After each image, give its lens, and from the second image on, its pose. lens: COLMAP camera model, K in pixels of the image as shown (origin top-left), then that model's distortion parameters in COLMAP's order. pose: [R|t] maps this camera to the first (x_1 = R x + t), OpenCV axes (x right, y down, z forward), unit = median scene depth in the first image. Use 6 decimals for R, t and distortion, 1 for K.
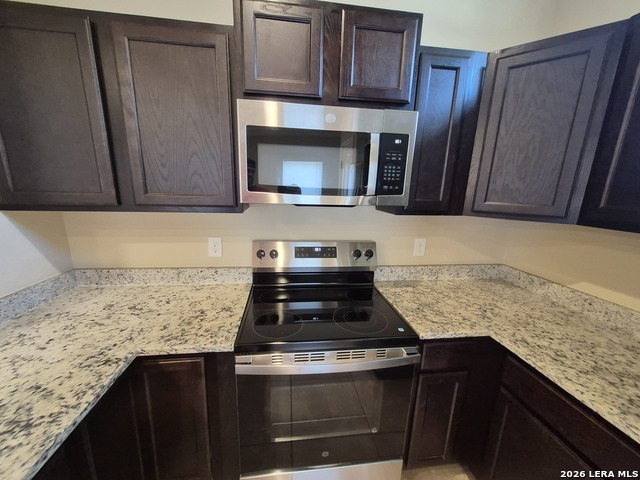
lens RADIAL K [[252.7, 0, 316.7], [0, 252.7, 238.3], [0, 0, 1]] dist [0.010556, -0.001266]
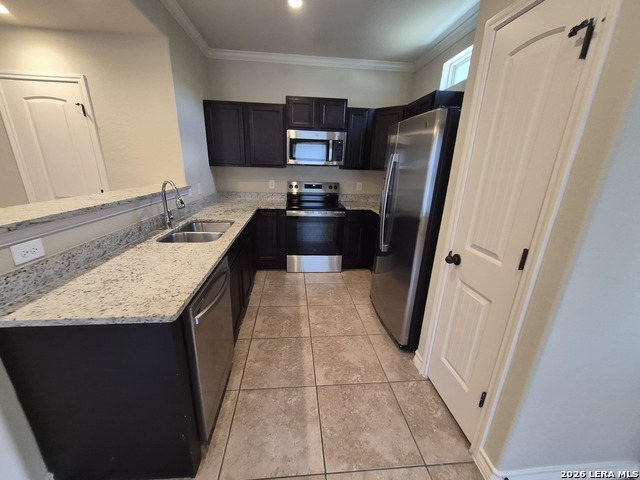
lens RADIAL K [[252.7, 0, 316.1], [0, 252.7, 240.5], [0, 0, 1]] dist [0.010556, -0.001266]
pose [[0.998826, 0.013893, -0.046415, 0.194019], [-0.009737, 0.996020, 0.088595, 0.490559], [0.047461, -0.088039, 0.994986, -2.015021]]
